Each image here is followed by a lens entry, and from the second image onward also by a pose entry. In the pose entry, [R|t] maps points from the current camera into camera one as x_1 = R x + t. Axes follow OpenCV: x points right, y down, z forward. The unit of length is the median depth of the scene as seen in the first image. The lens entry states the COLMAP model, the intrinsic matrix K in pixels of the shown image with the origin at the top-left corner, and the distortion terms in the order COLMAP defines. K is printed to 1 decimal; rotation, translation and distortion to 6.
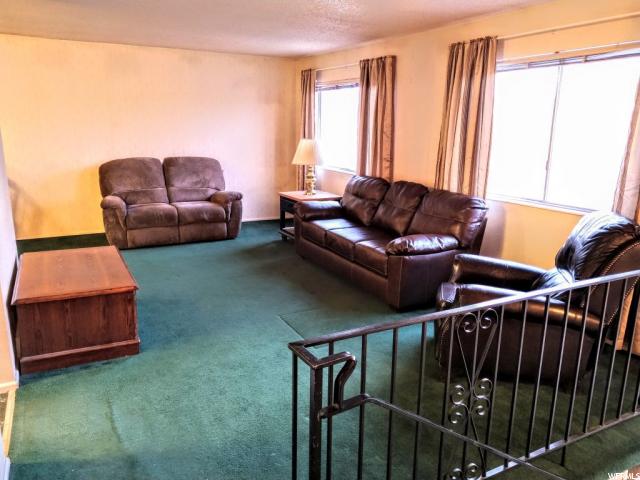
lens RADIAL K [[480.1, 0, 320.5], [0, 480.1, 223.8], [0, 0, 1]] dist [0.000400, -0.000050]
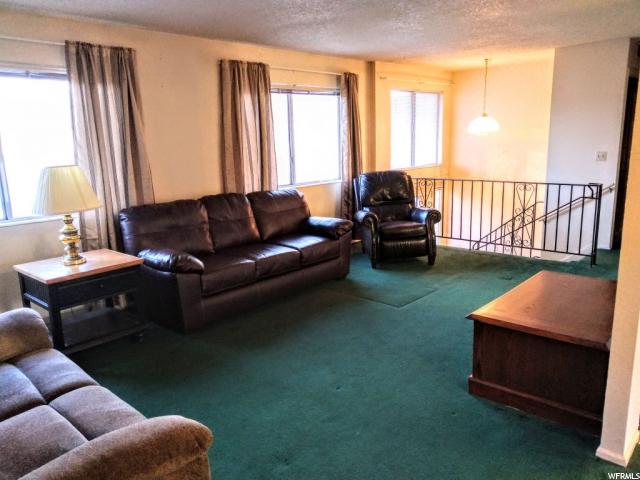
lens RADIAL K [[490.8, 0, 320.0], [0, 490.8, 240.0], [0, 0, 1]] dist [0.001137, 0.000390]
pose [[-0.335127, -0.201724, 0.920325, -0.722182], [0.218137, 0.933657, 0.284079, -0.207750], [-0.916573, 0.295959, -0.268890, 0.972904]]
